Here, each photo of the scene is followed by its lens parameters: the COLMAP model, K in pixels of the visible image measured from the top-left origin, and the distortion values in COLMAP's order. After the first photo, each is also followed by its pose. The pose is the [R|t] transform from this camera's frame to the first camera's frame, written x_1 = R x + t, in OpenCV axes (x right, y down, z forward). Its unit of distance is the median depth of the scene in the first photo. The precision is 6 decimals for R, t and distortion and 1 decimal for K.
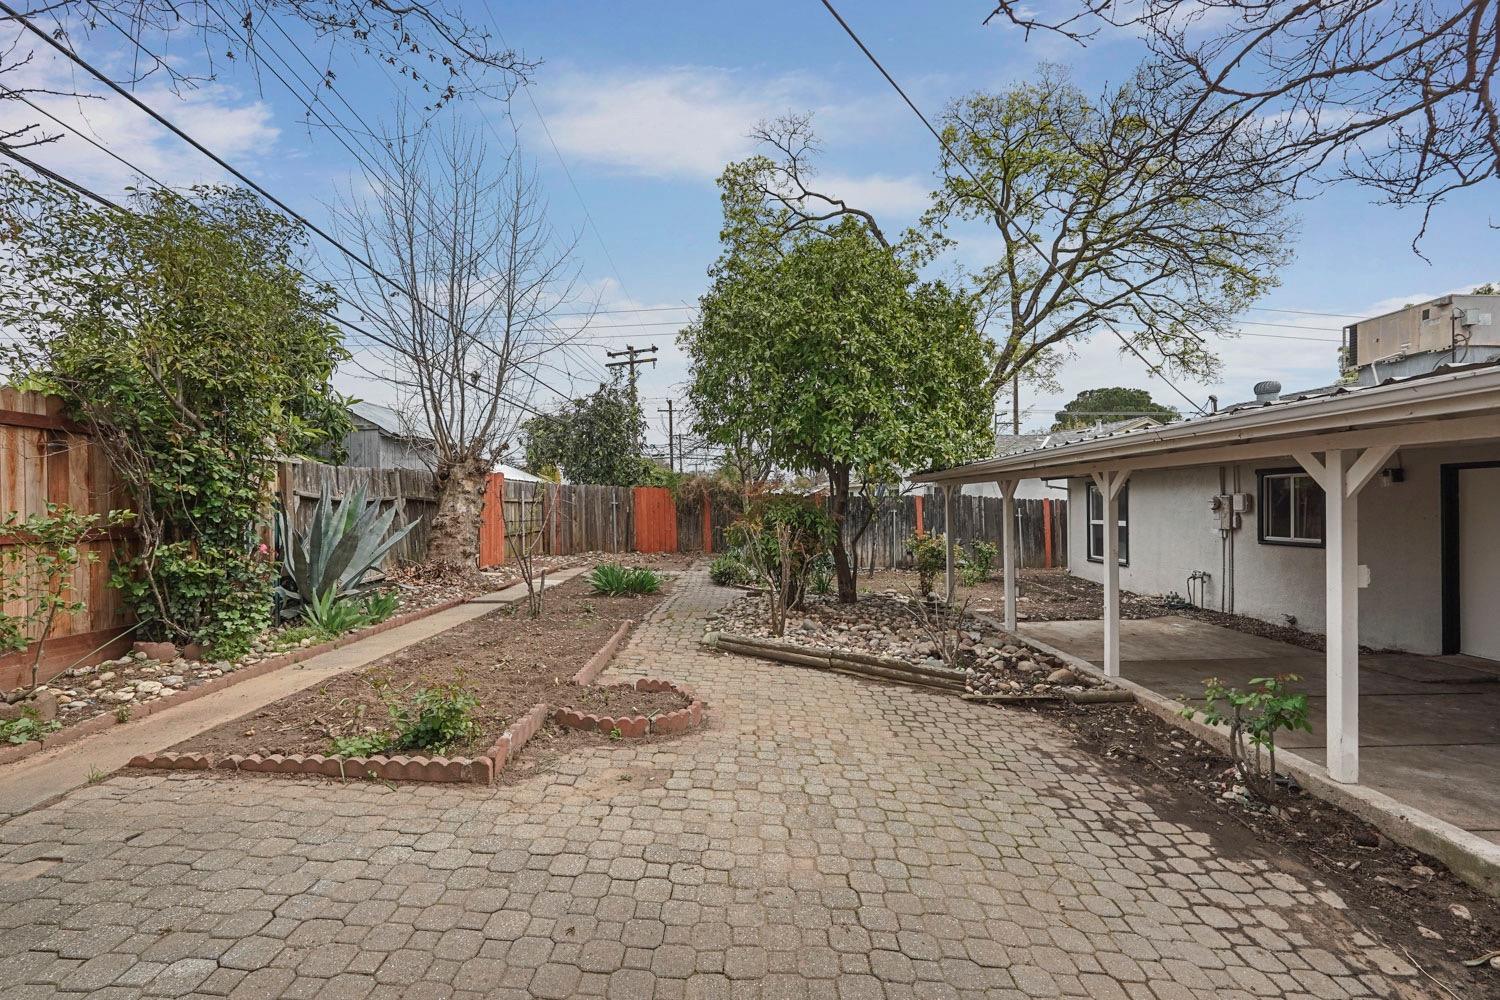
lens RADIAL K [[673.3, 0, 753.6], [0, 673.3, 504.3], [0, 0, 1]] dist [-0.014869, 0.009588]
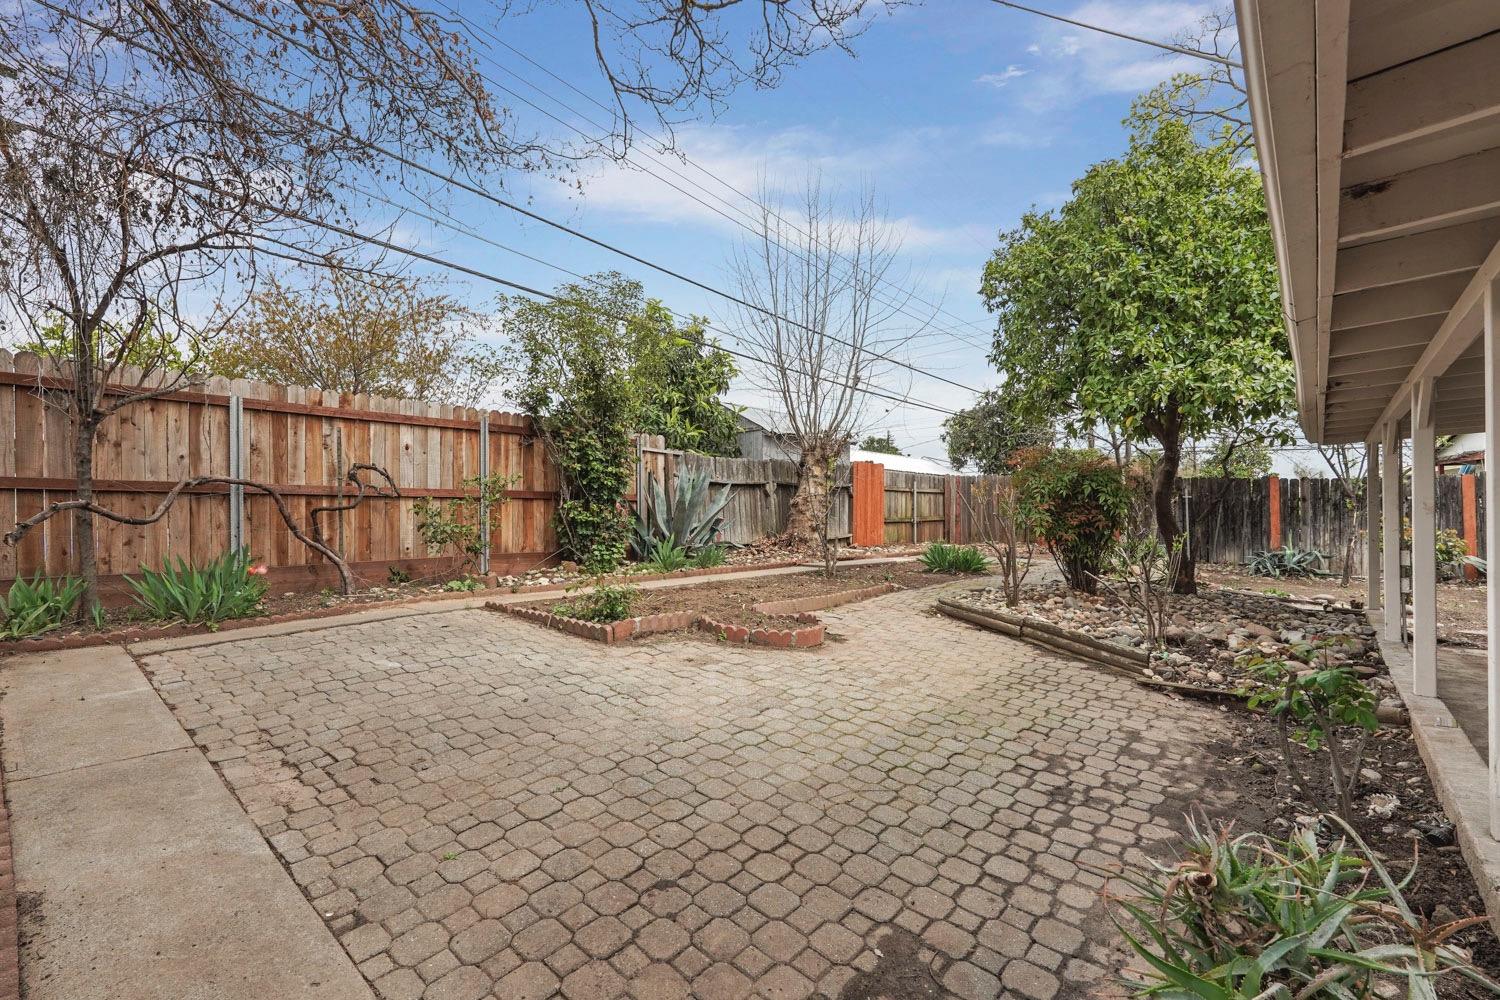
lens RADIAL K [[672.0, 0, 751.0], [0, 672.0, 501.2], [0, 0, 1]] dist [-0.013762, 0.009290]
pose [[0.745253, -0.009824, -0.666710, 0.509320], [-0.000373, 0.999885, -0.015150, 0.079914], [0.666782, 0.011539, 0.745164, 0.070179]]
